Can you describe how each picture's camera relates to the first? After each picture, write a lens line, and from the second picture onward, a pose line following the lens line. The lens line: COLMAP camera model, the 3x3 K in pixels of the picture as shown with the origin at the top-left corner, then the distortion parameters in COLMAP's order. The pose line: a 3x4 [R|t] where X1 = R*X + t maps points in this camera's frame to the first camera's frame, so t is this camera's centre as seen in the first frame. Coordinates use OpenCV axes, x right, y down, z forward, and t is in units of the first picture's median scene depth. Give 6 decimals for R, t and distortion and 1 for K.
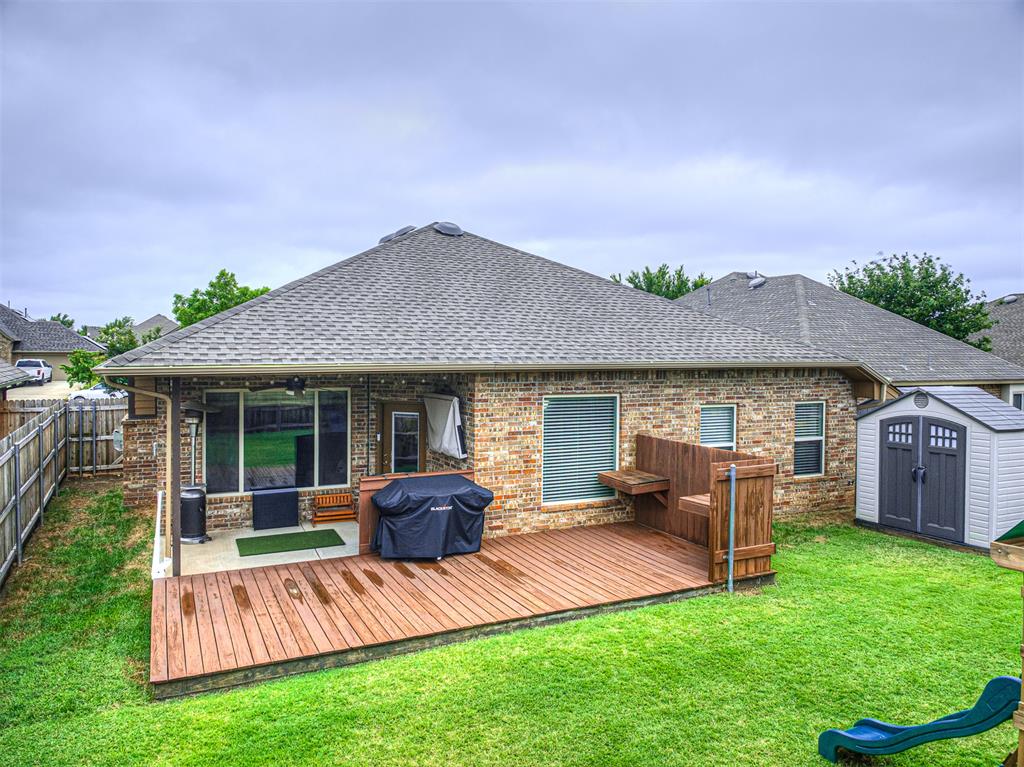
lens RADIAL K [[692.8, 0, 506.0], [0, 692.8, 385.9], [0, 0, 1]] dist [0.054085, -0.060353]
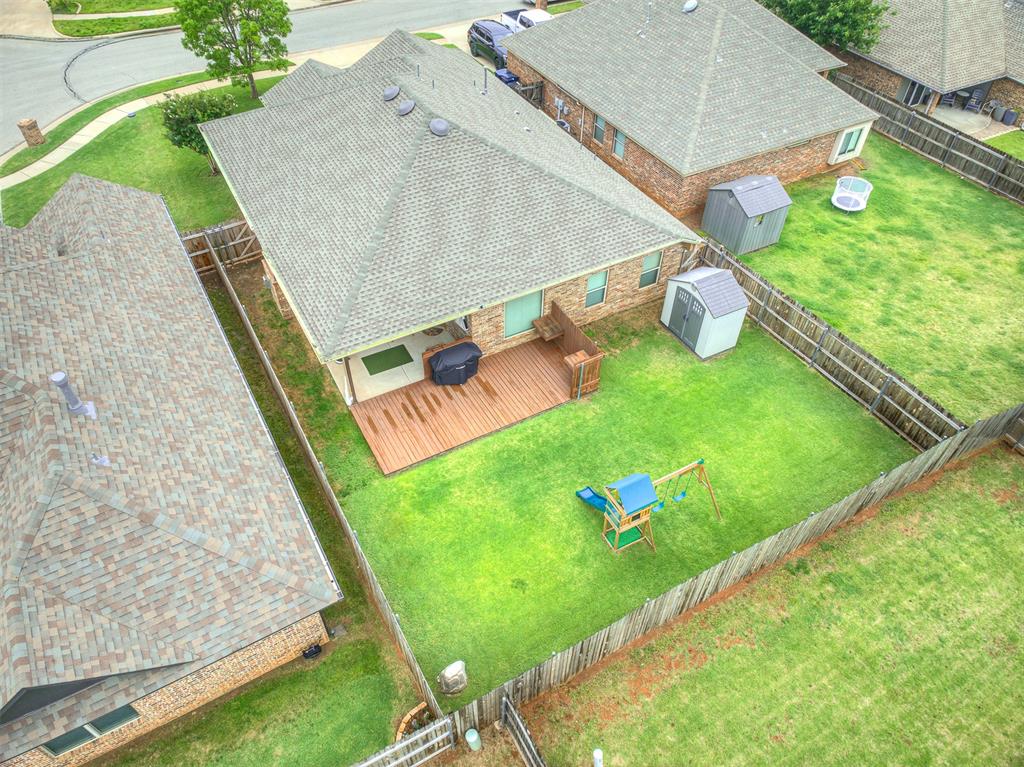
lens RADIAL K [[692.8, 0, 506.0], [0, 692.8, 385.9], [0, 0, 1]] dist [0.054085, -0.060353]
pose [[0.998703, -0.037215, 0.034753, -0.024603], [0.003092, 0.725582, 0.688129, -1.394116], [-0.050824, -0.687129, 0.724756, -0.732709]]
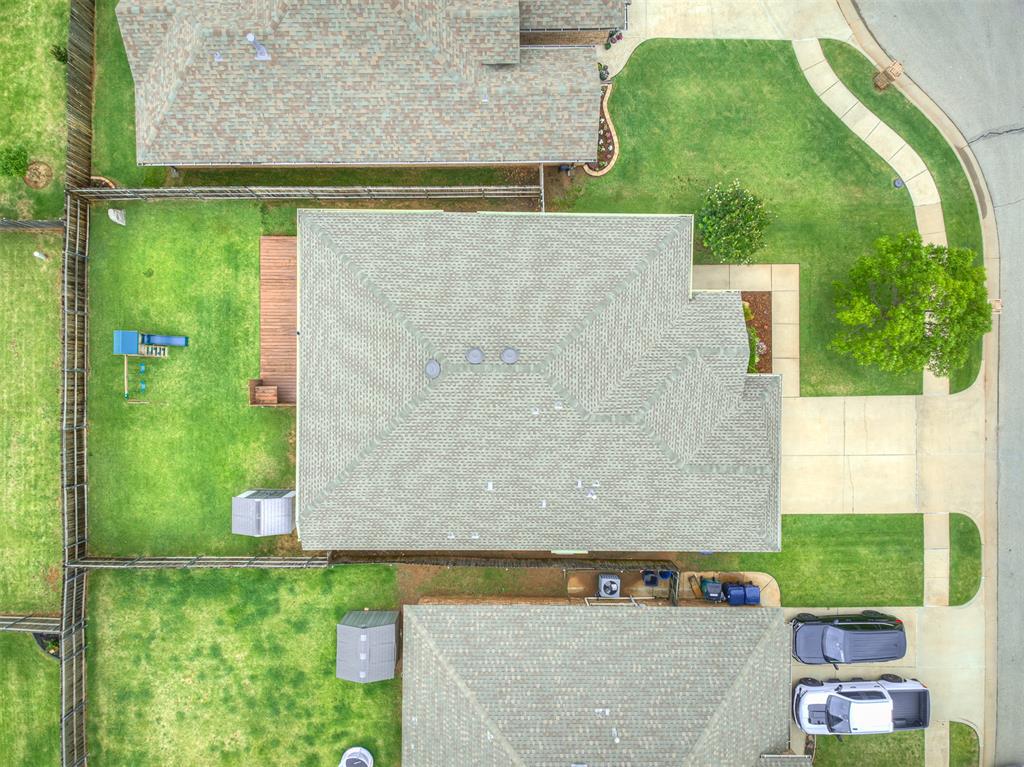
lens RADIAL K [[700.5, 0, 512.0], [0, 700.5, 383.5], [0, 0, 1]] dist [0.059112, -0.057231]
pose [[-0.440987, 0.897481, -0.007635, -0.206688], [-0.056927, -0.019480, 0.998188, -3.153176], [0.895706, 0.440623, 0.059681, 1.830860]]
